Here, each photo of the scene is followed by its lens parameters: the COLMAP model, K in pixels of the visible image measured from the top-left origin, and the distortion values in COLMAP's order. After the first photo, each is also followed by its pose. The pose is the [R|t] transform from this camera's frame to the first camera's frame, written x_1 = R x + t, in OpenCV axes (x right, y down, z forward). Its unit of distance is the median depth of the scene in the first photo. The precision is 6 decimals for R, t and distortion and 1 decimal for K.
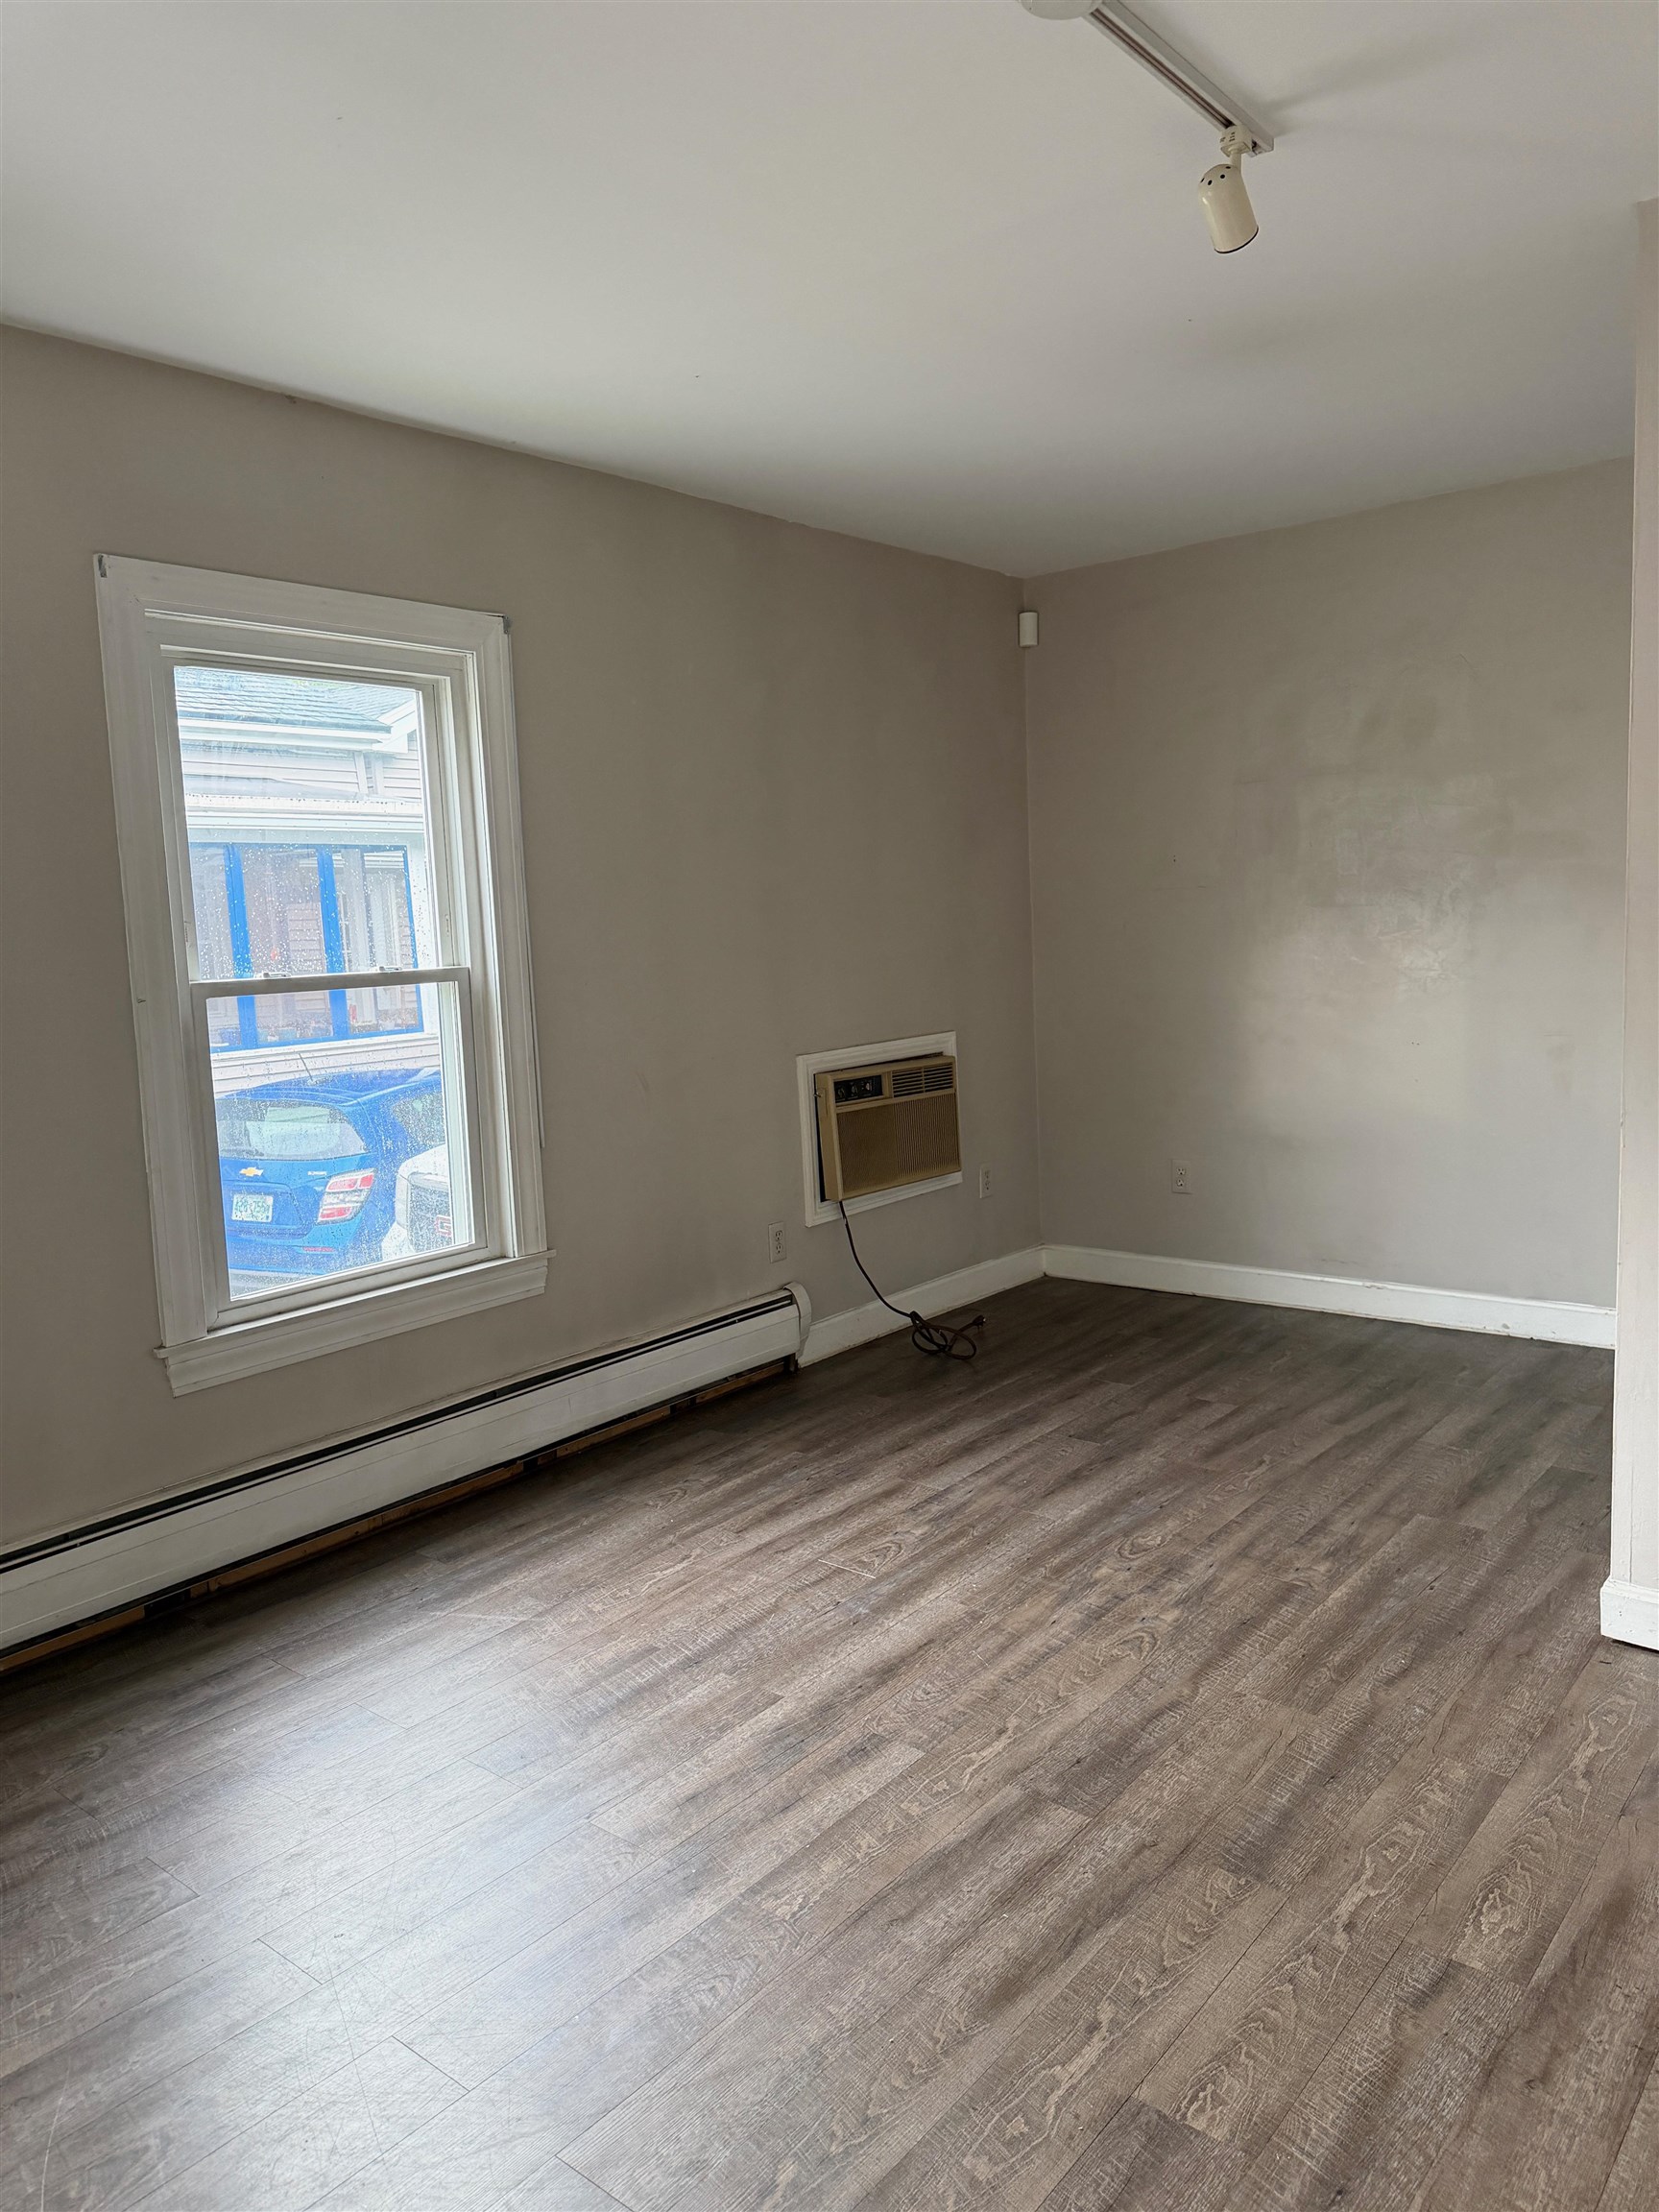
lens RADIAL K [[1565.8, 0, 830.1], [0, 1565.8, 1110.4], [0, 0, 1]] dist [0.013535, -0.015368]
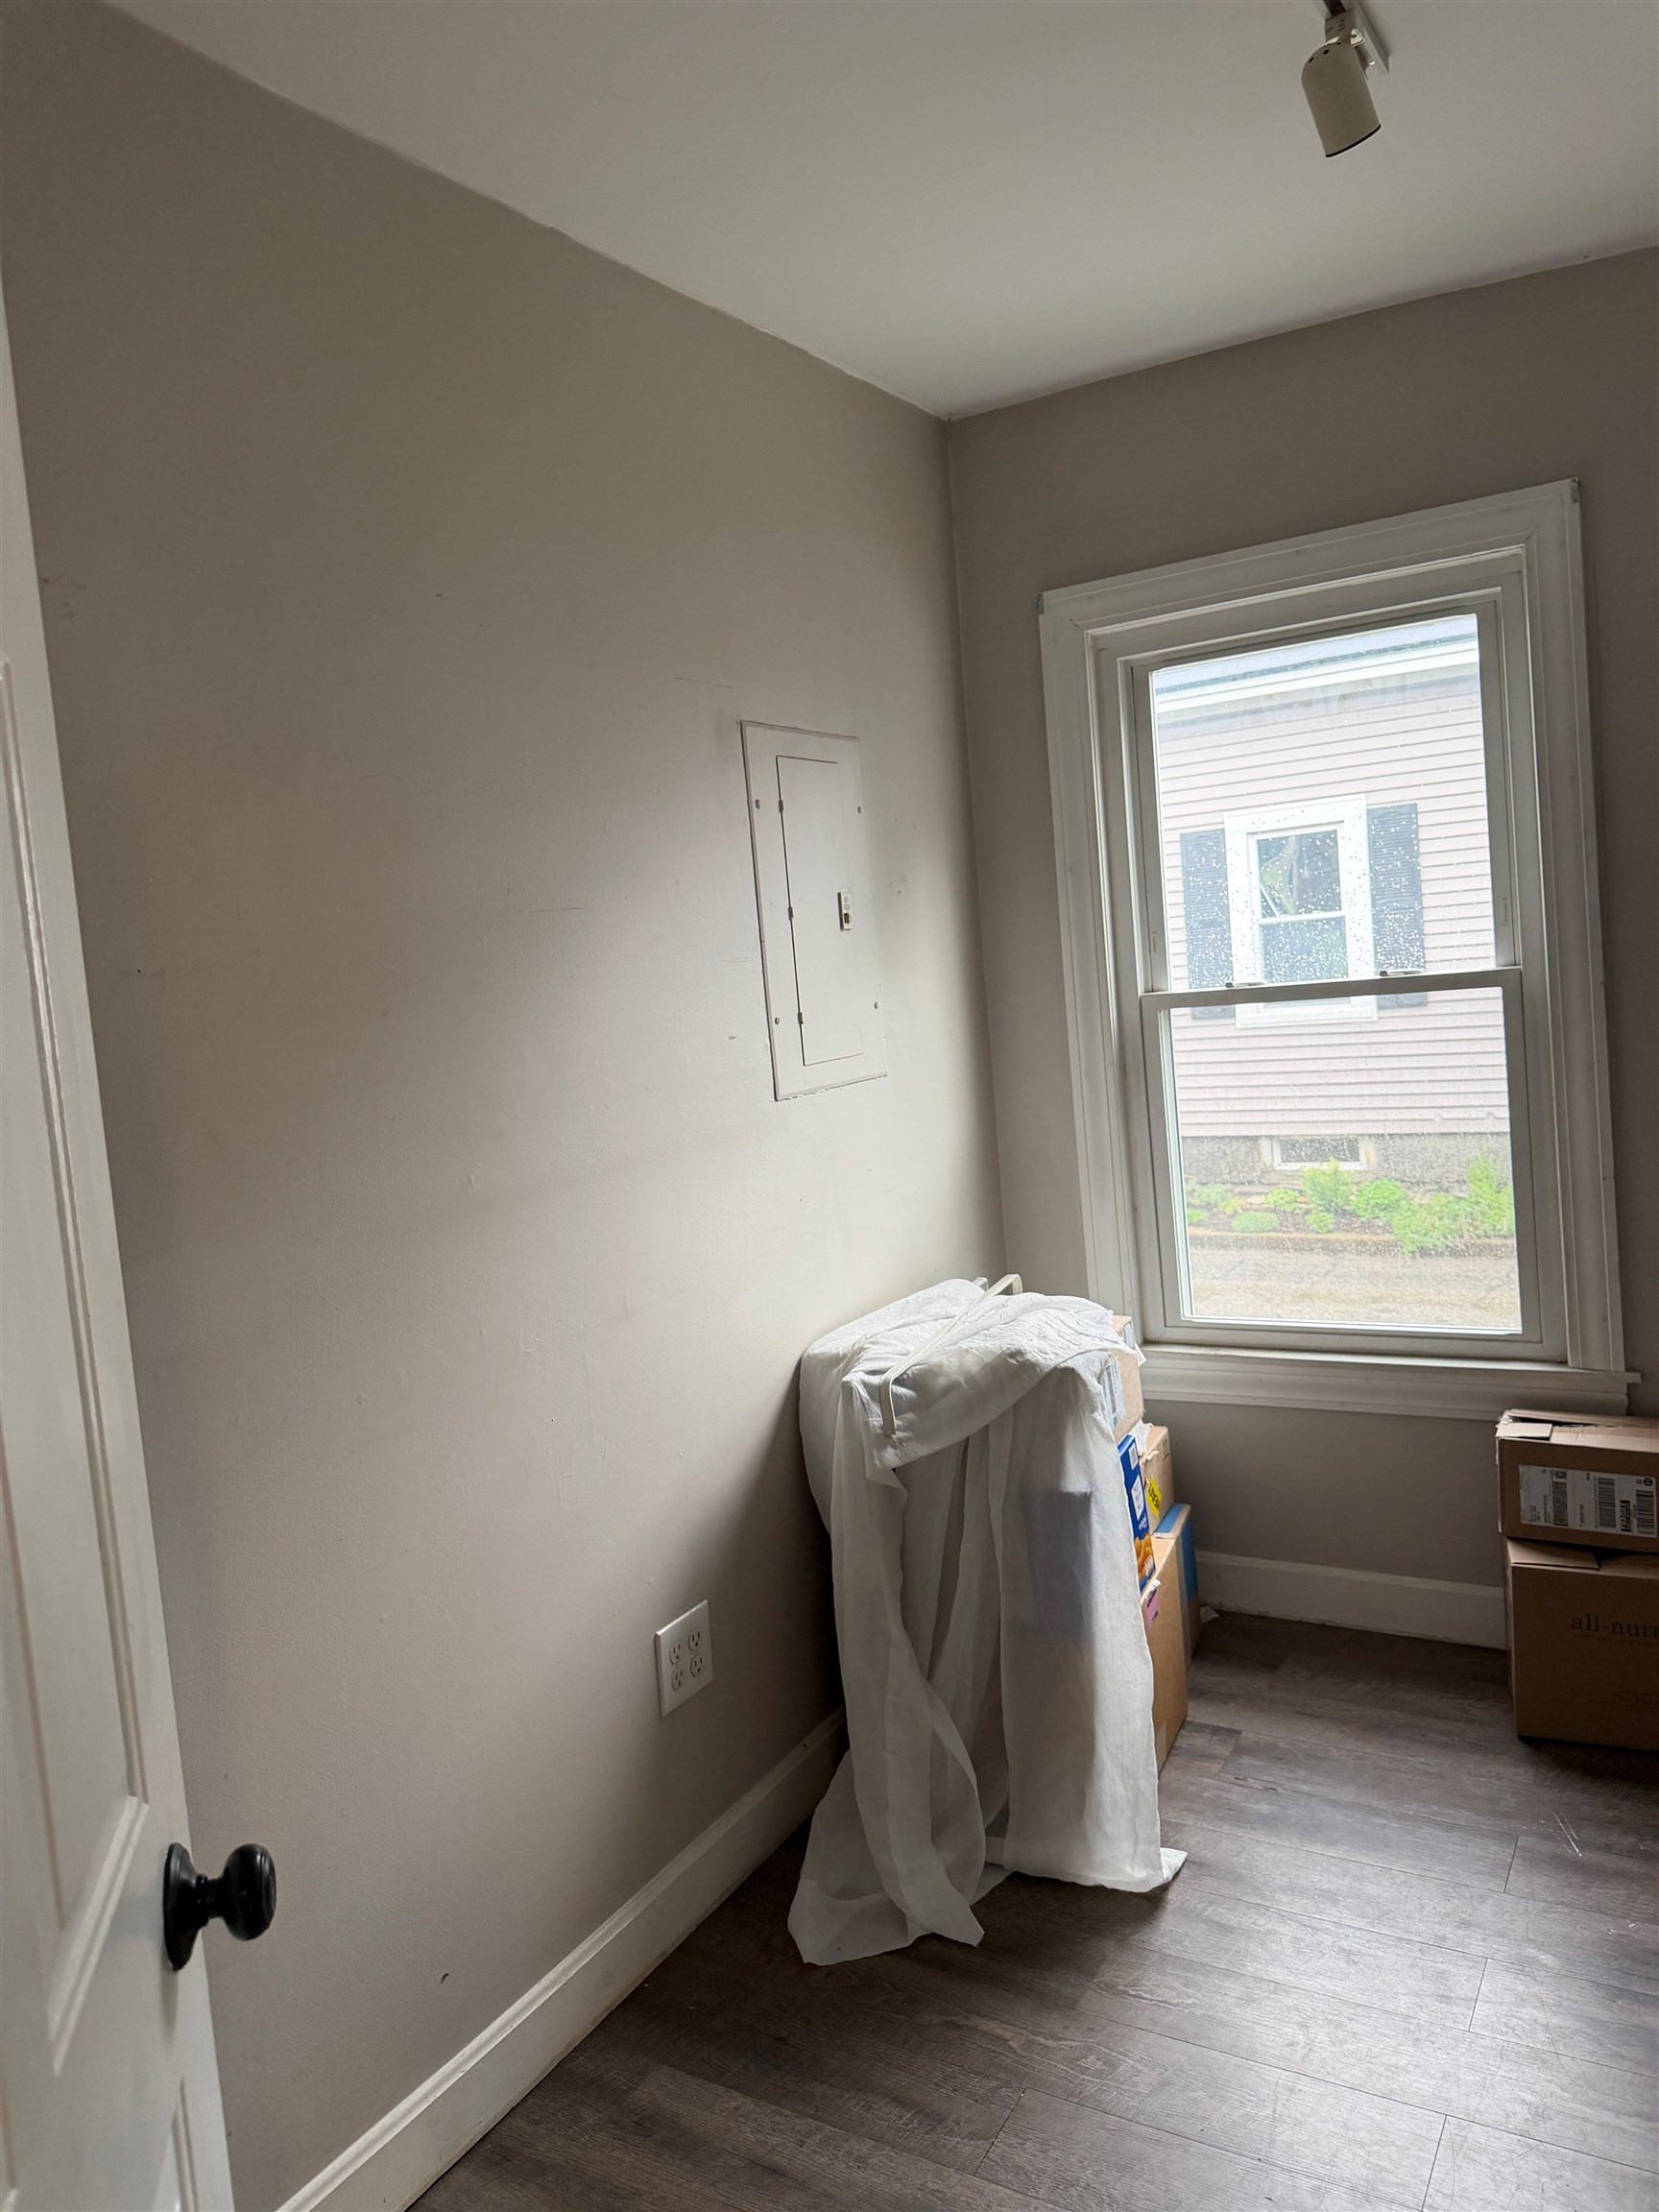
lens RADIAL K [[1565.8, 0, 829.5], [0, 1565.8, 1098.7], [0, 0, 1]] dist [0.013535, -0.015368]
pose [[0.142153, 0.102770, -0.984495, 0.513046], [-0.049858, 0.994077, 0.096571, -0.093841], [0.988588, 0.035358, 0.146435, 0.617222]]
